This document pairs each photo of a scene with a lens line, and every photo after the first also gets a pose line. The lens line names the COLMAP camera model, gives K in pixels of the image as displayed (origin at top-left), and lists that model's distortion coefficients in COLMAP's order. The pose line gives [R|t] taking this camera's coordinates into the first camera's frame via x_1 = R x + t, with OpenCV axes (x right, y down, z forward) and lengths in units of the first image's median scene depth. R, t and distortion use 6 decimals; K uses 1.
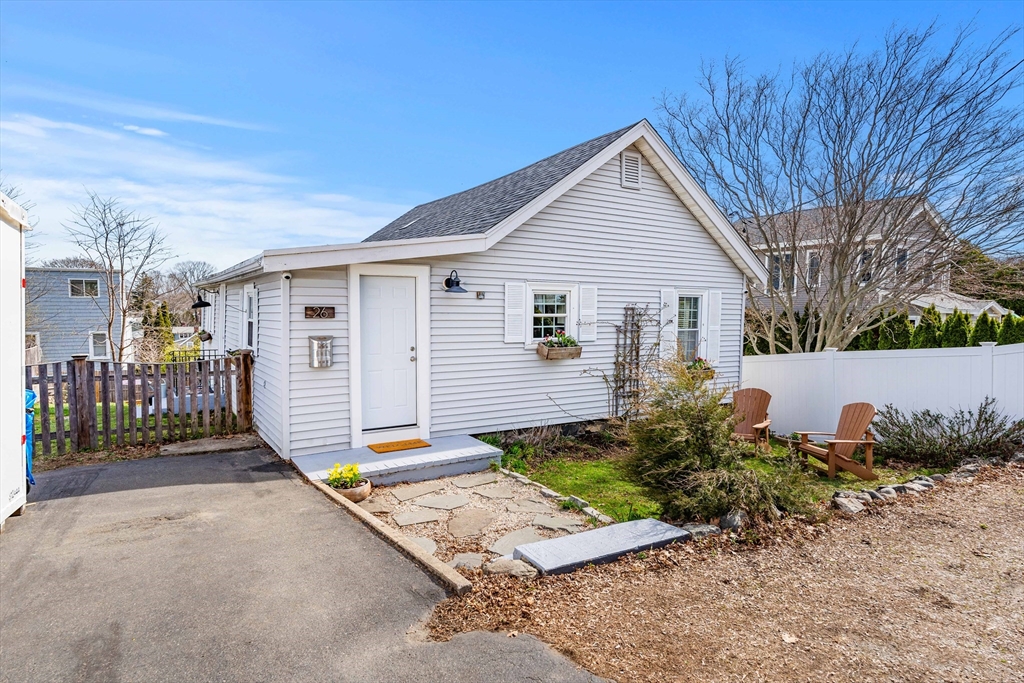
lens RADIAL K [[590.5, 0, 511.7], [0, 590.5, 338.5], [0, 0, 1]] dist [0.000761, 0.000213]
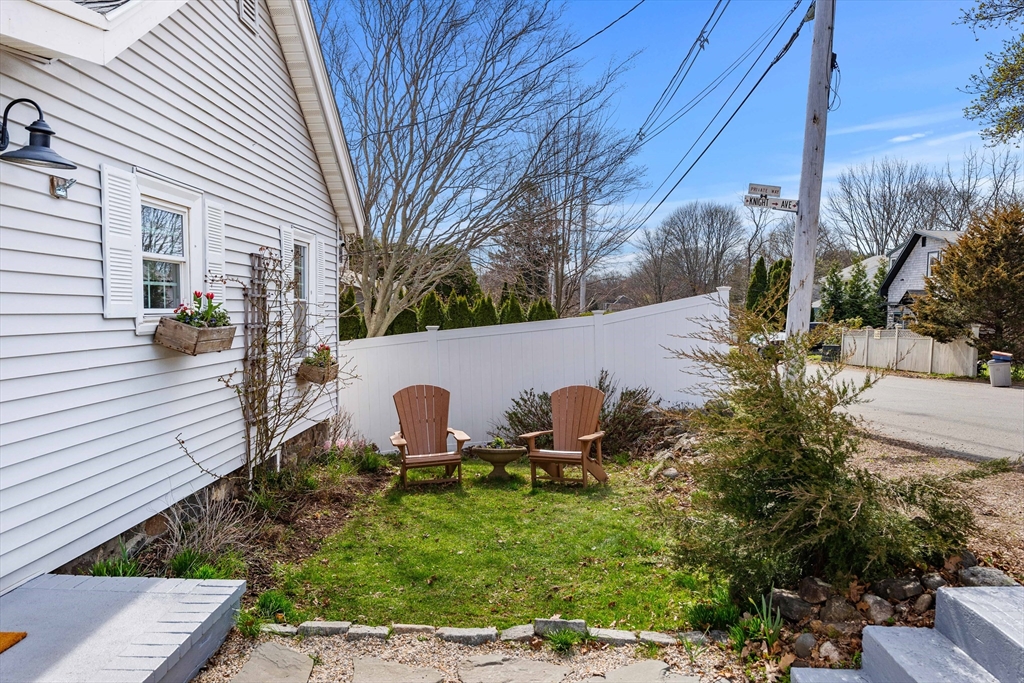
lens RADIAL K [[790.0, 0, 511.9], [0, 790.0, 339.4], [0, 0, 1]] dist [-0.011230, -0.002699]
pose [[0.559240, -0.041873, 0.827947, -0.295810], [0.050590, 0.998586, 0.016332, 0.026870], [-0.827461, 0.032752, 0.560568, 0.480785]]
